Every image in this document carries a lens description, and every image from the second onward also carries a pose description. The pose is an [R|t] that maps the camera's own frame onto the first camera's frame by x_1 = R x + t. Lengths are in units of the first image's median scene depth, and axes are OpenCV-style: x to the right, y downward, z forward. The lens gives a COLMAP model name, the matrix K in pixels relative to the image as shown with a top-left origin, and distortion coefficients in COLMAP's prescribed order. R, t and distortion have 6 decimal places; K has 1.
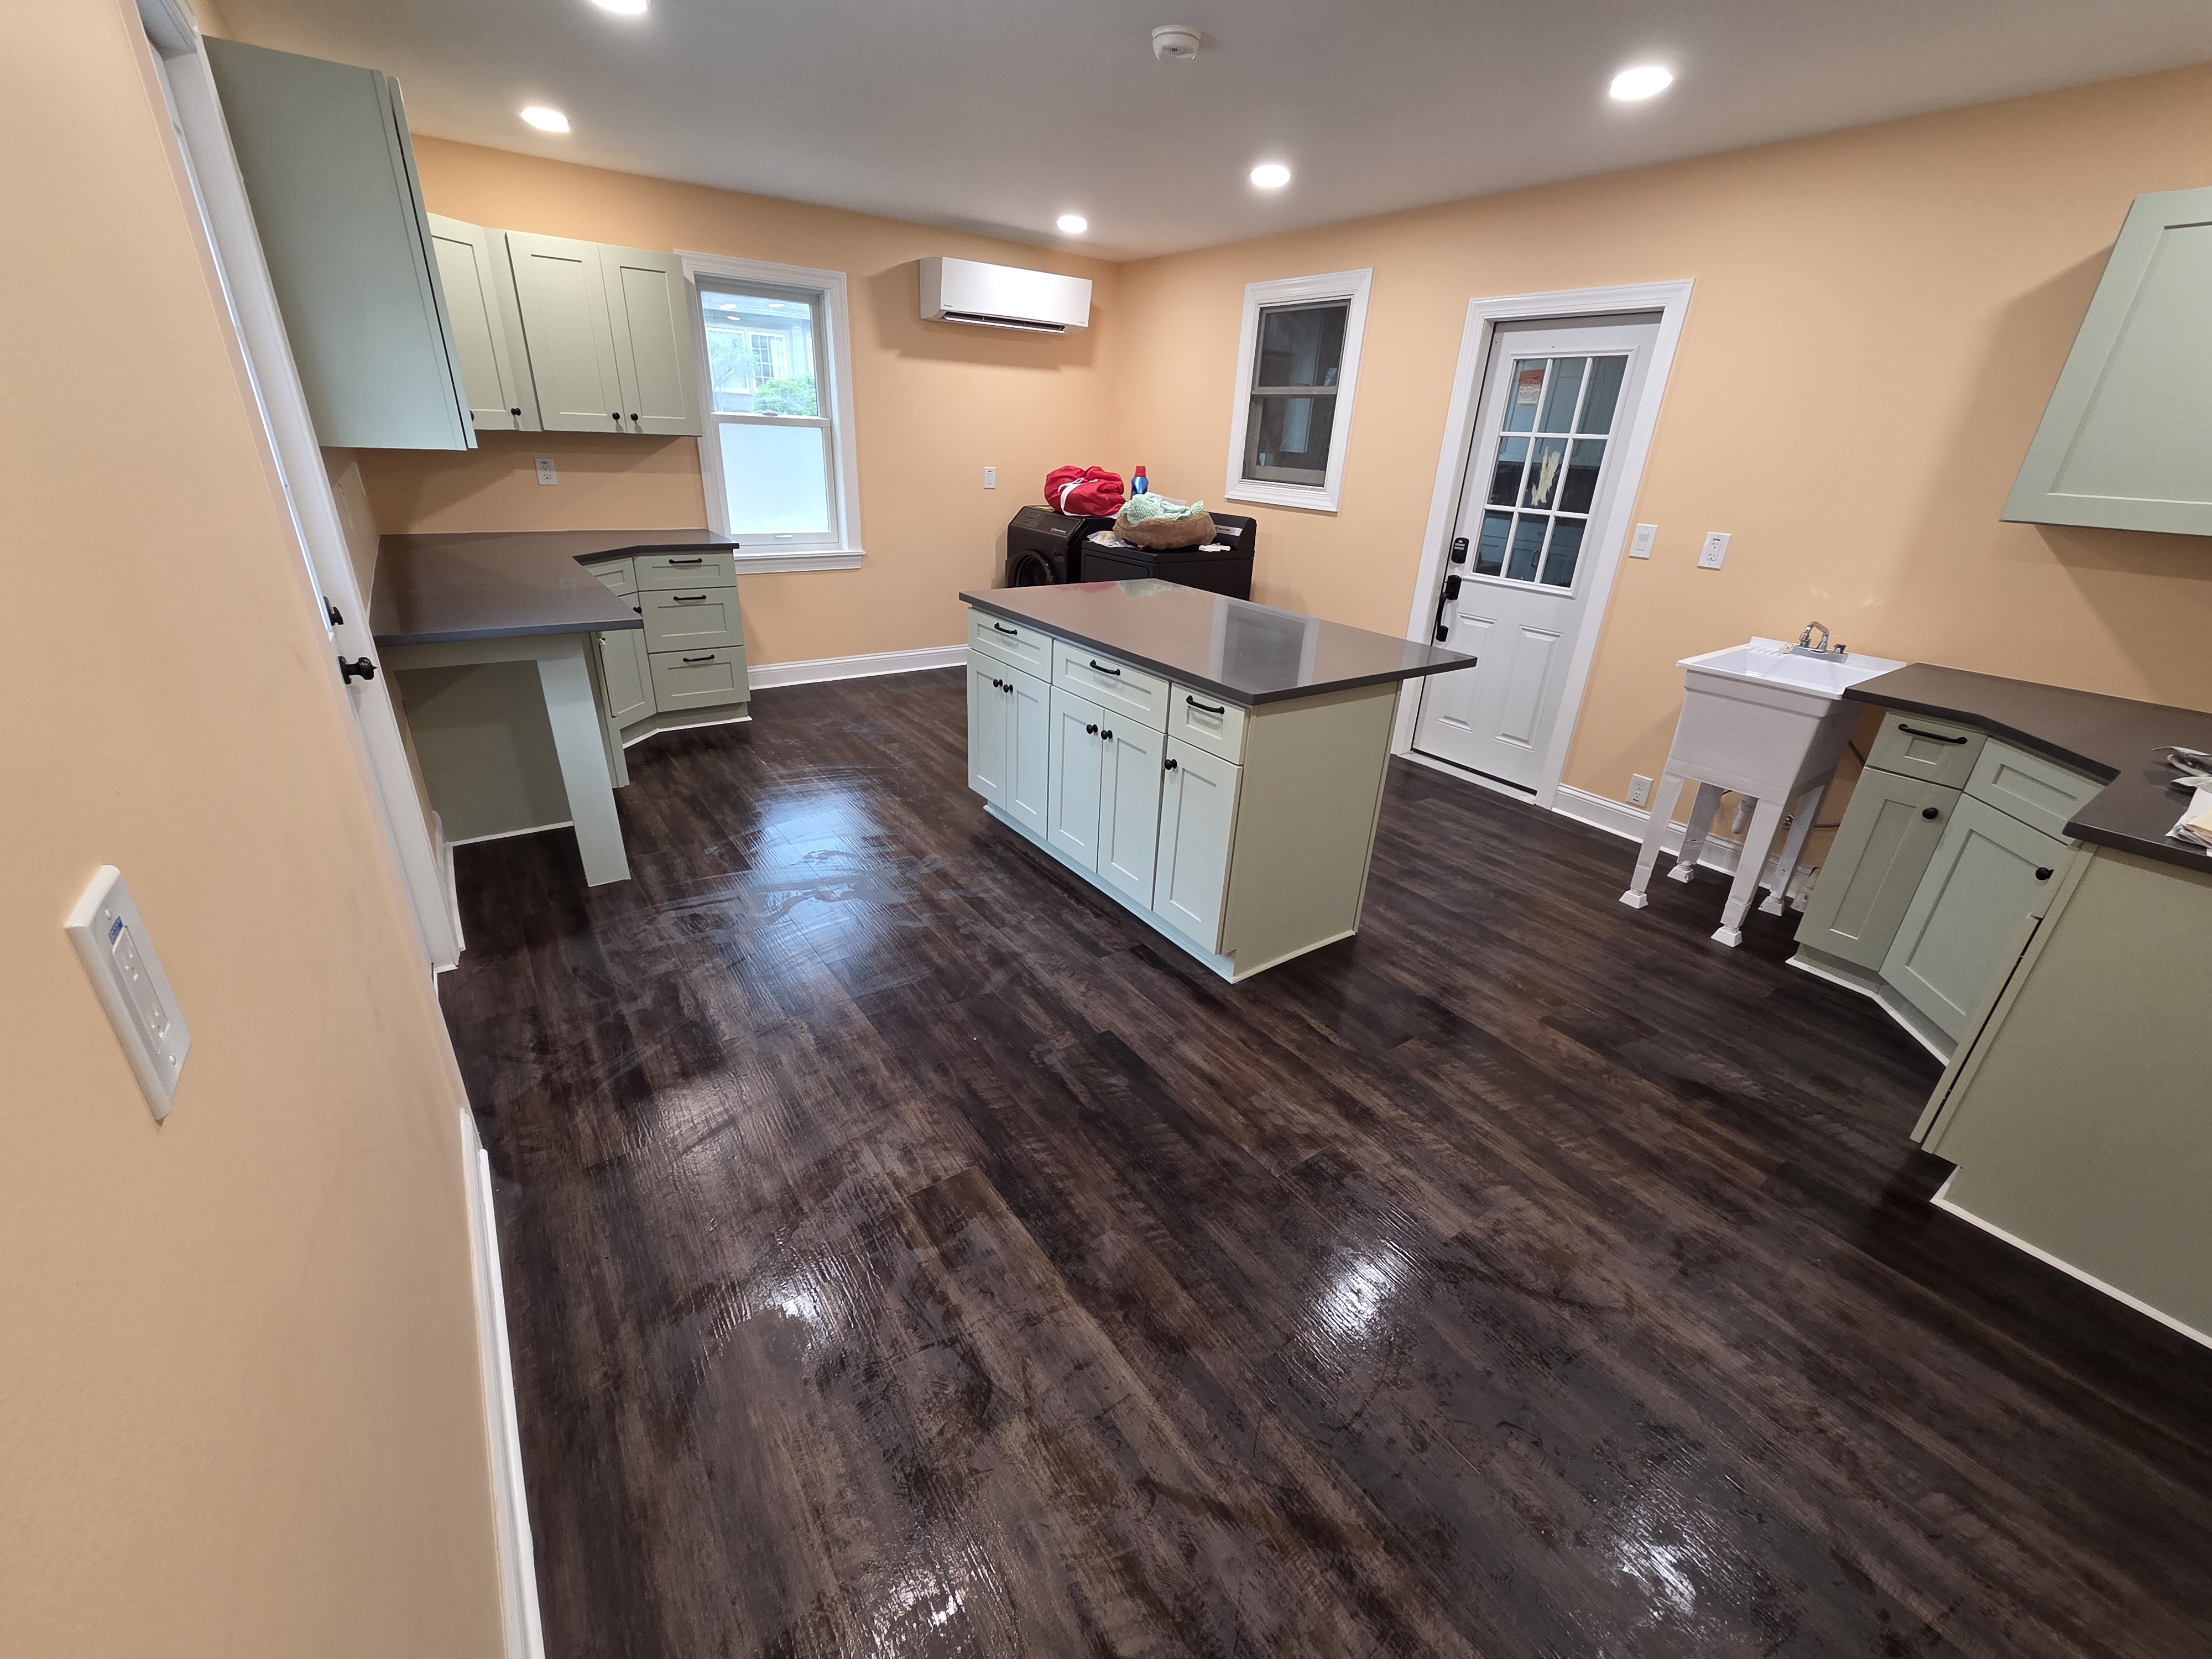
lens RADIAL K [[901.8, 0, 1093.0], [0, 901.8, 829.1], [0, 0, 1]] dist [0.003851, -0.000583]
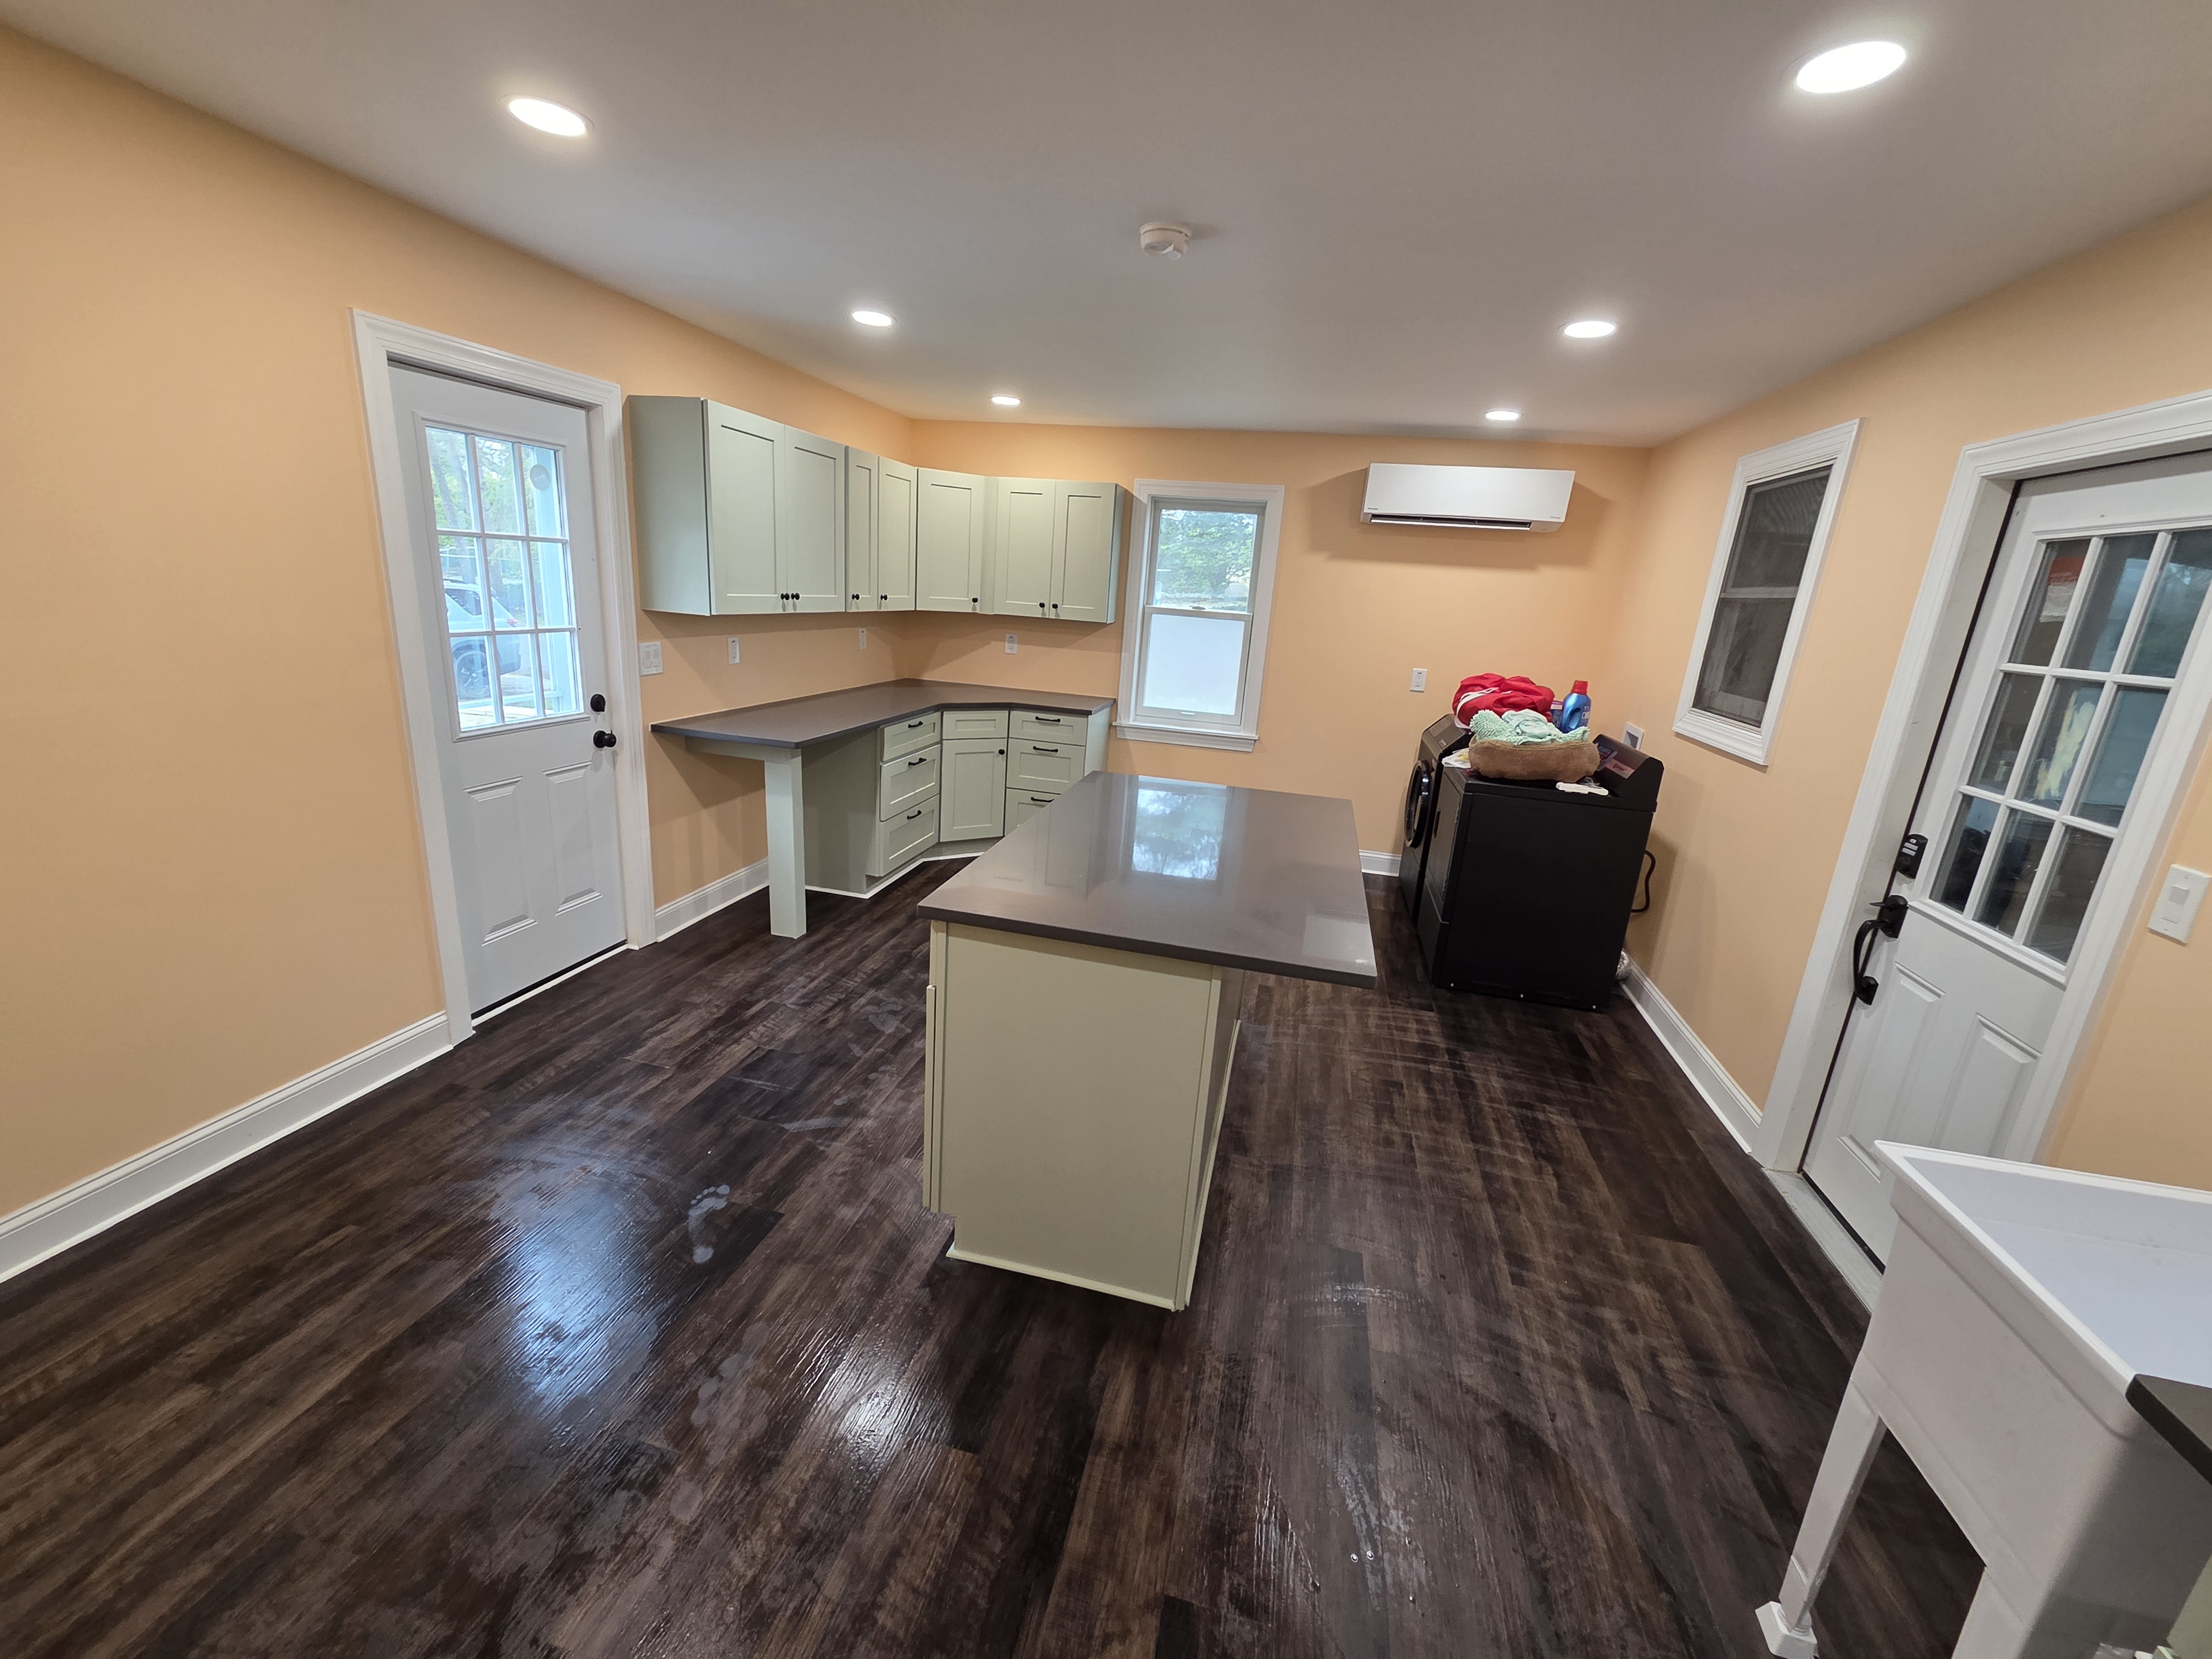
lens RADIAL K [[901.8, 0, 1093.0], [0, 901.8, 829.1], [0, 0, 1]] dist [0.003851, -0.000583]
pose [[0.661336, 0.200249, -0.722865, 0.504104], [-0.340378, 0.938888, -0.051313, -0.129415], [0.668414, 0.279983, 0.689081, 0.281159]]
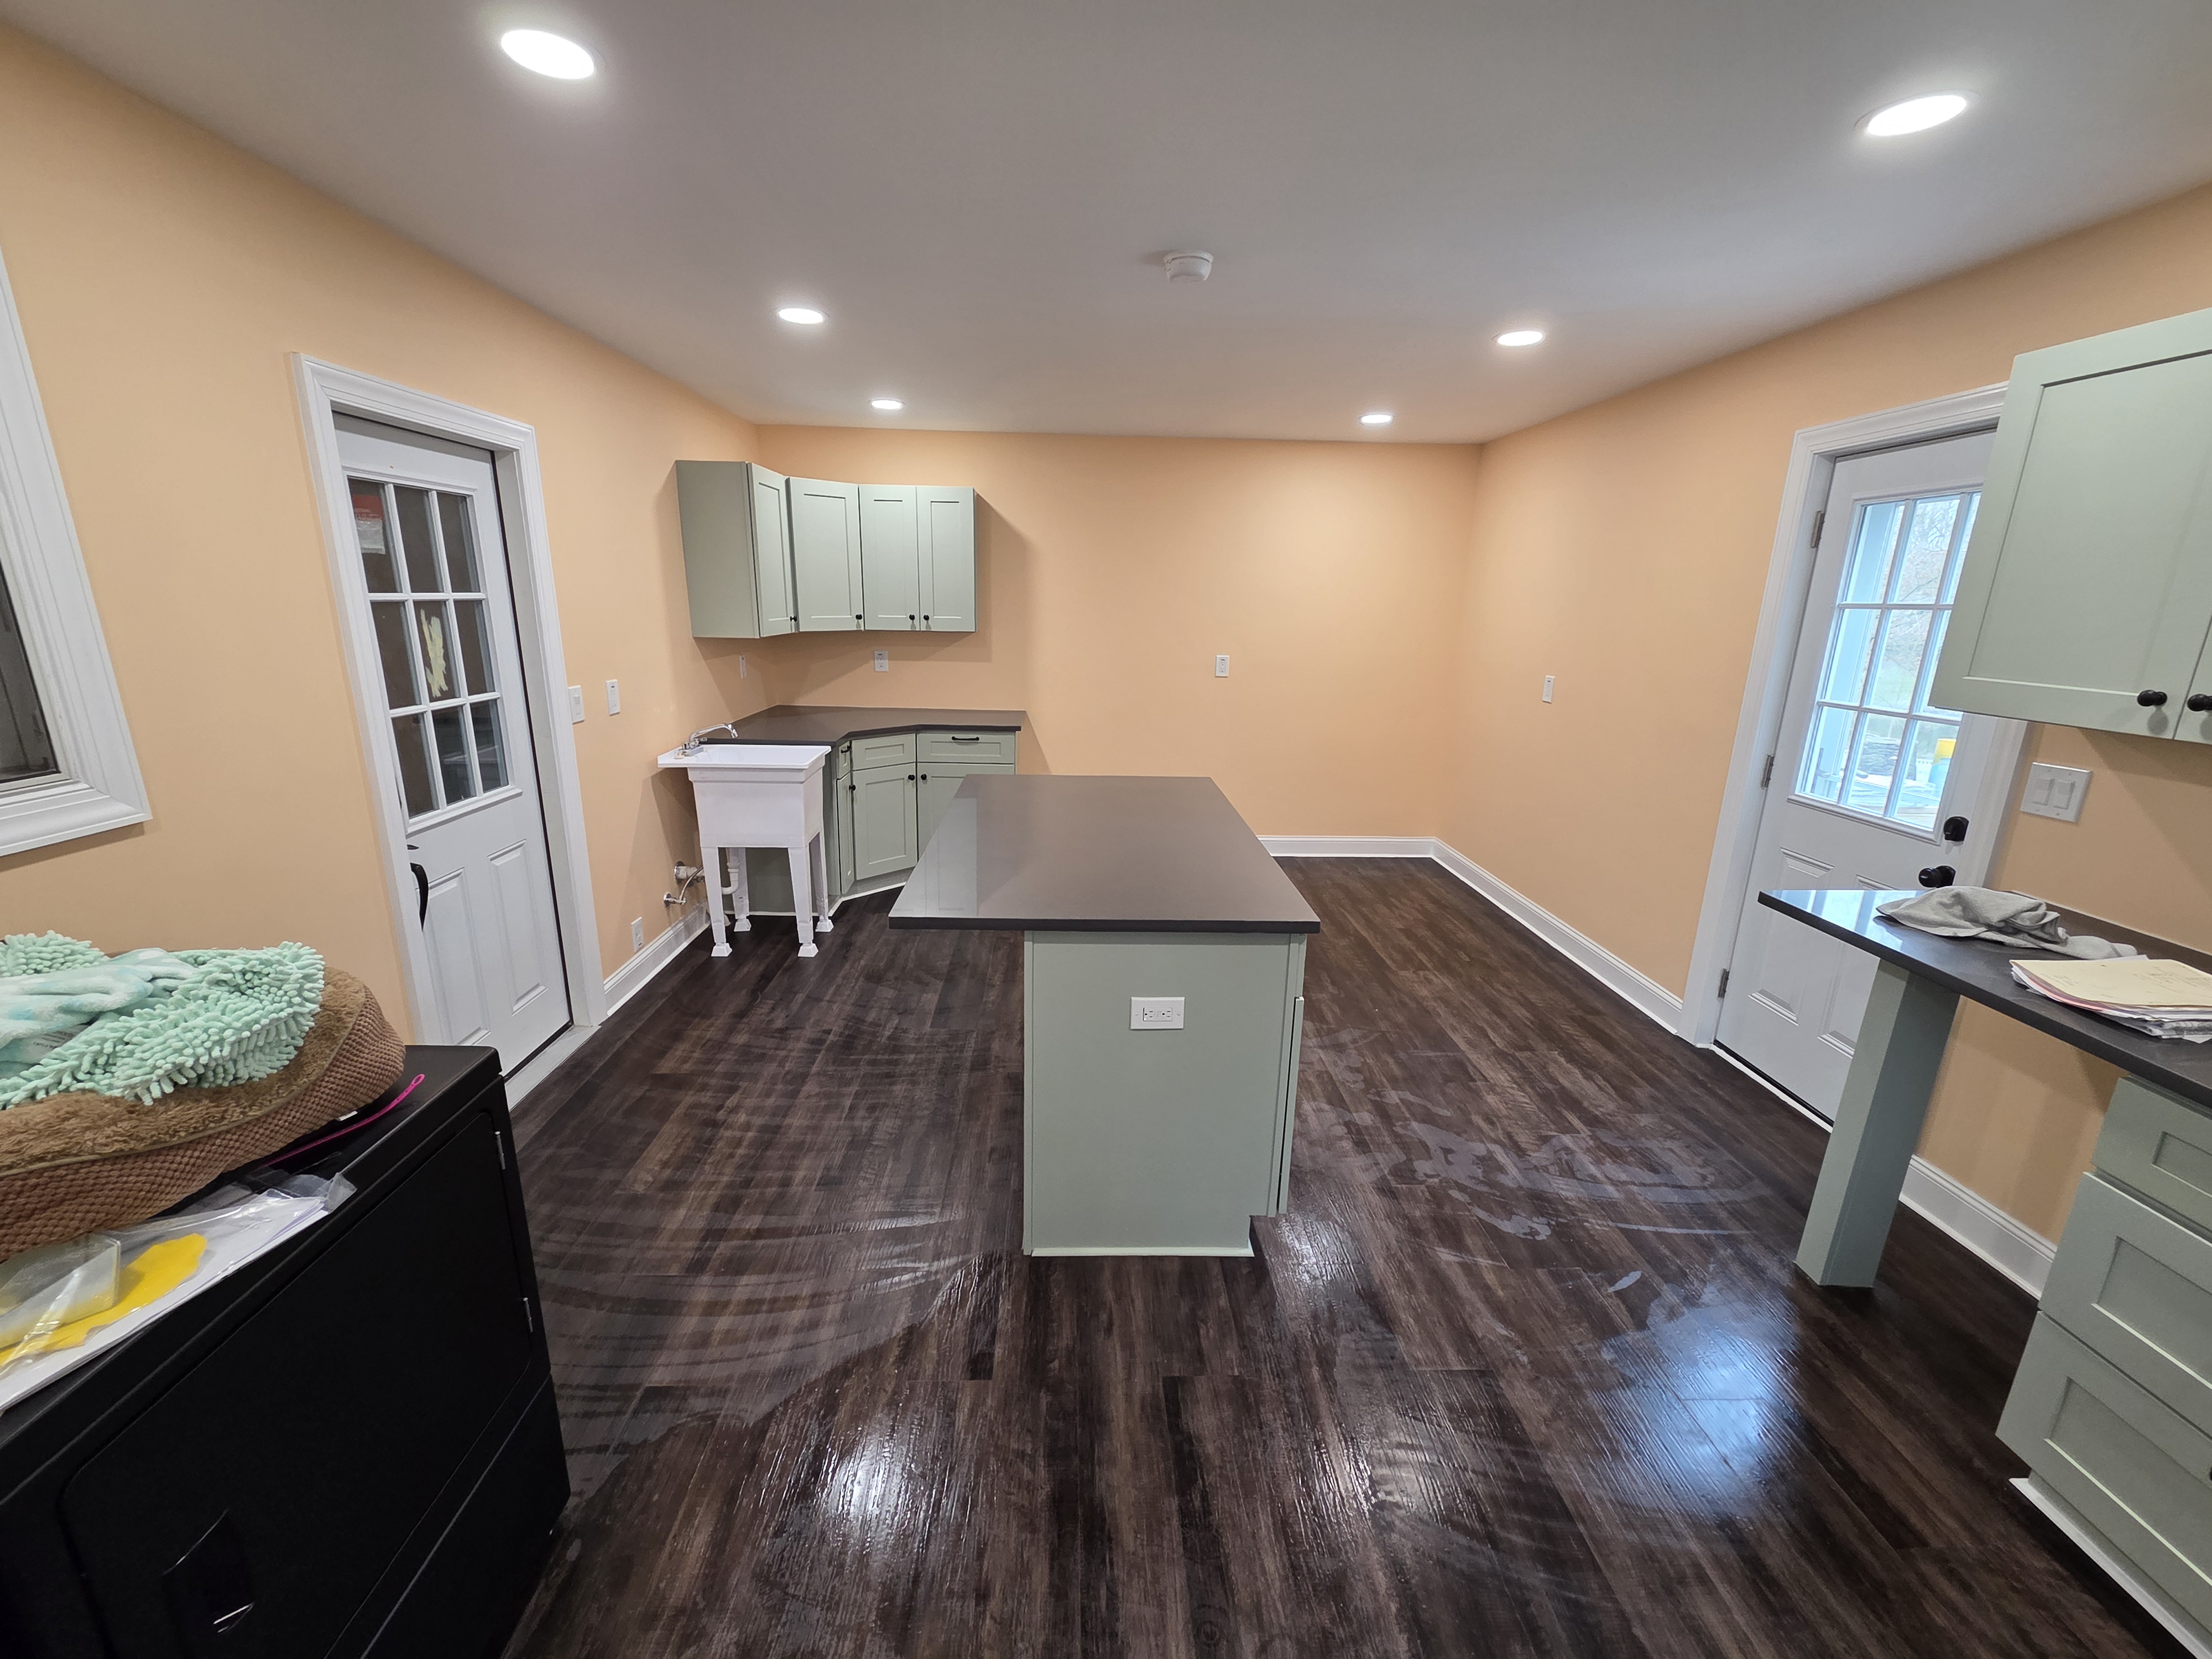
lens RADIAL K [[901.8, 0, 1093.0], [0, 901.8, 829.1], [0, 0, 1]] dist [0.003851, -0.000583]
pose [[-0.834181, -0.197478, 0.514923, -0.270152], [0.170788, 0.795286, 0.581679, -0.579437], [-0.524380, 0.573168, -0.629686, 1.210805]]
